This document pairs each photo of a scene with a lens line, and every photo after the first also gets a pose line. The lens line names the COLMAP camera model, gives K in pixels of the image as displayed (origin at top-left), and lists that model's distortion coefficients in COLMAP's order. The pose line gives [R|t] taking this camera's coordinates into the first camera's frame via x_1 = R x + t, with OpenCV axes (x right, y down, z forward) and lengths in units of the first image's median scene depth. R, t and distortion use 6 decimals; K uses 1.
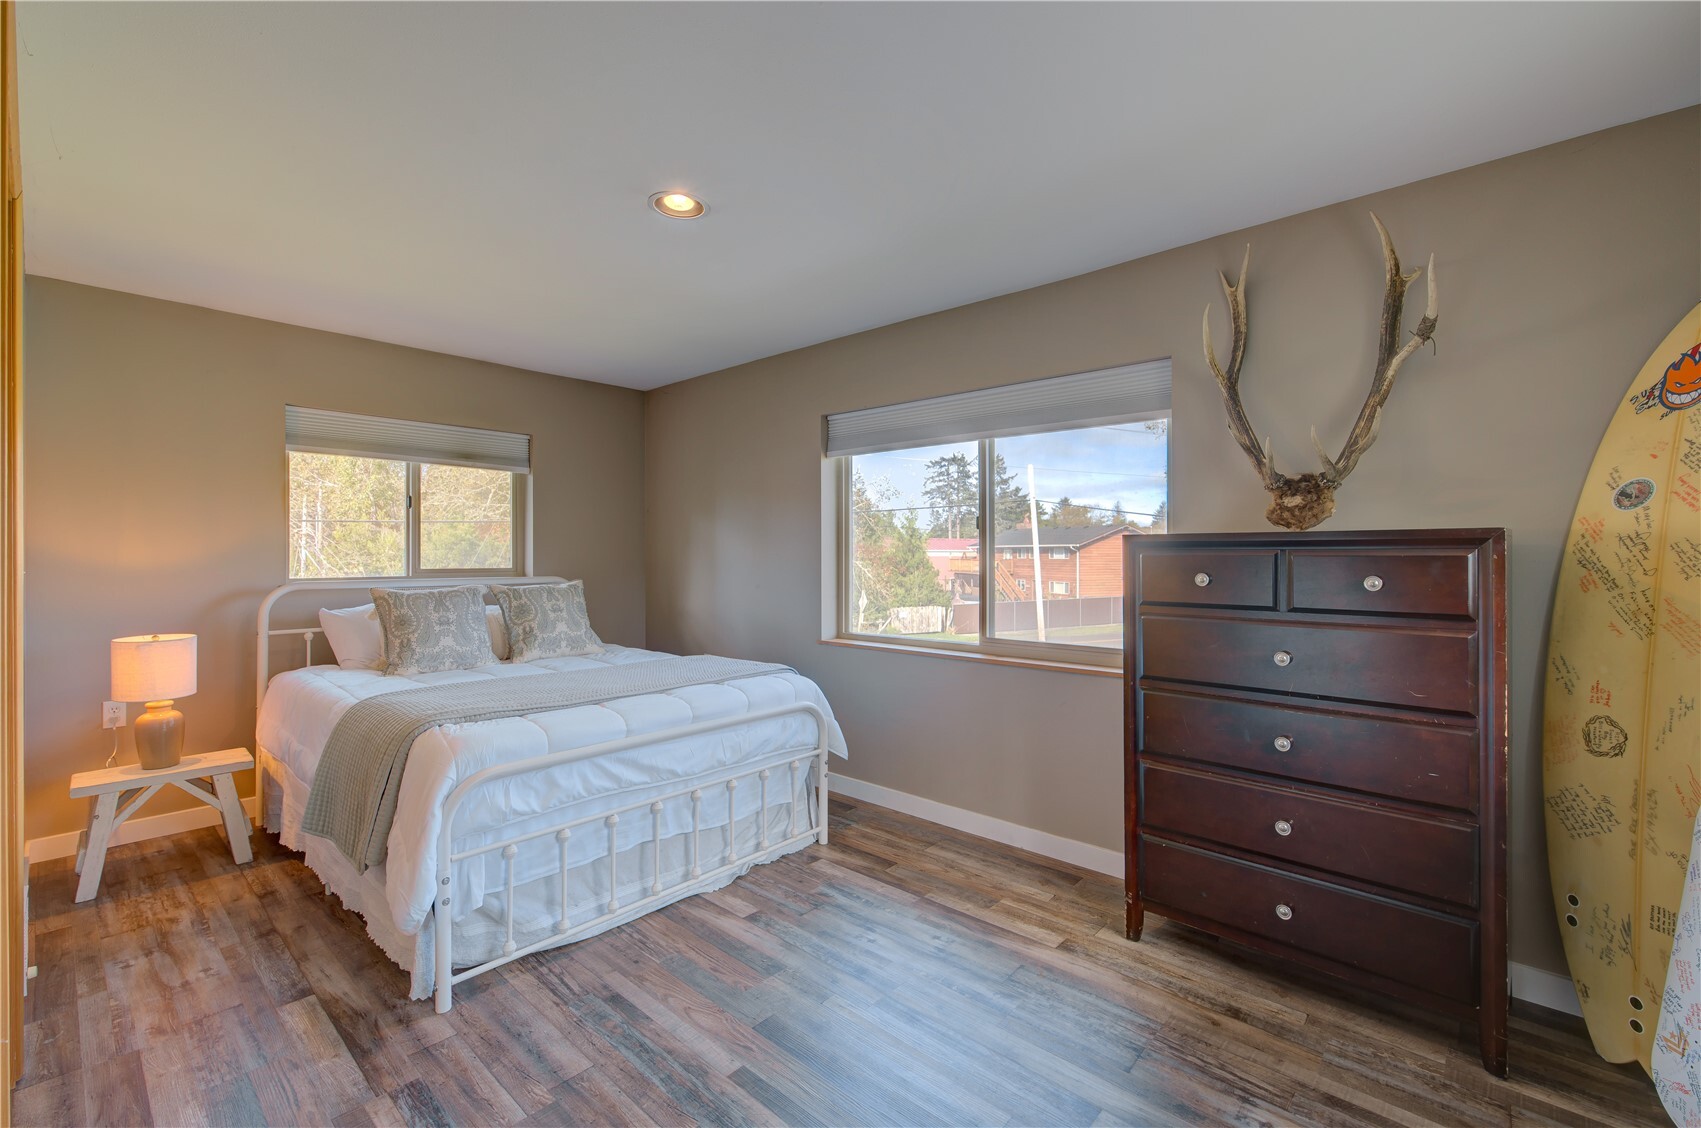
lens RADIAL K [[720.3, 0, 859.4], [0, 720.3, 558.8], [0, 0, 1]] dist [-0.001343, 0.000538]
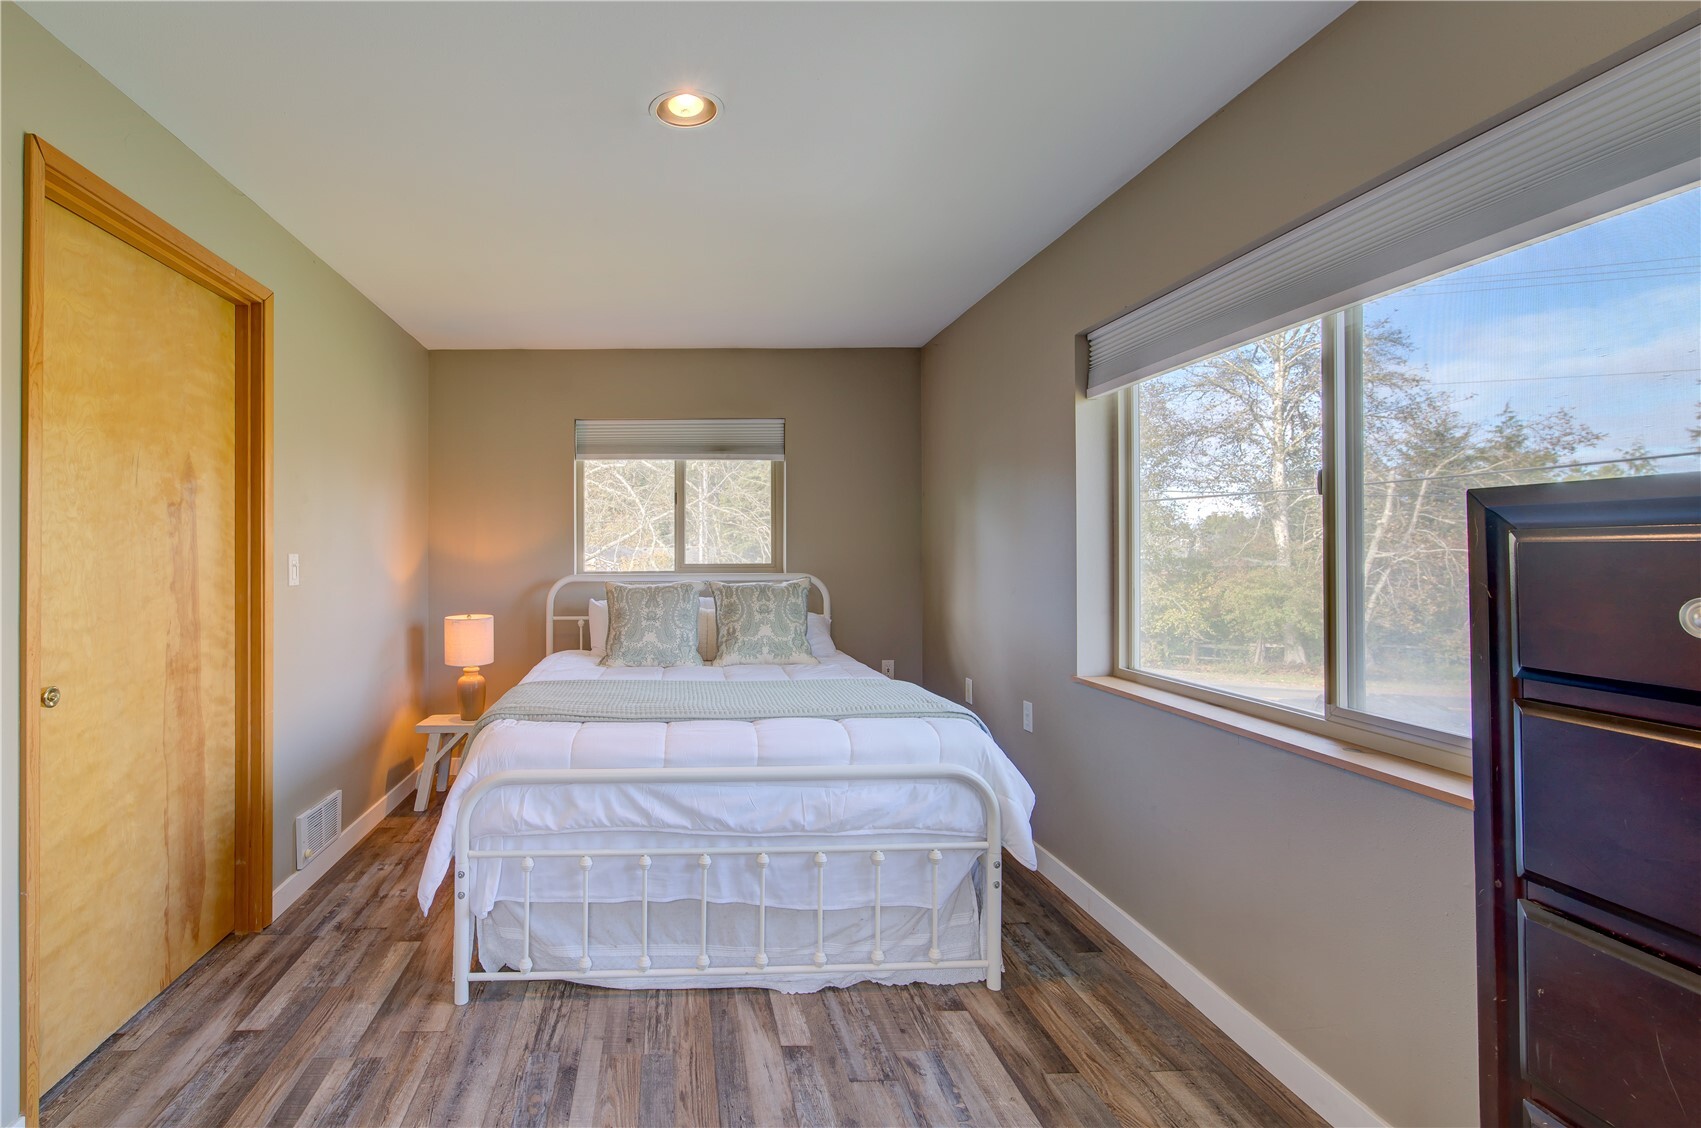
lens RADIAL K [[804.8, 0, 850.3], [0, 804.8, 549.9], [0, 0, 1]] dist [-0.001559, 0.000639]
pose [[0.677899, -0.004593, -0.735141, 0.458769], [0.003102, 0.999989, -0.003388, -0.001377], [0.735149, 0.000016, 0.677906, 0.468617]]
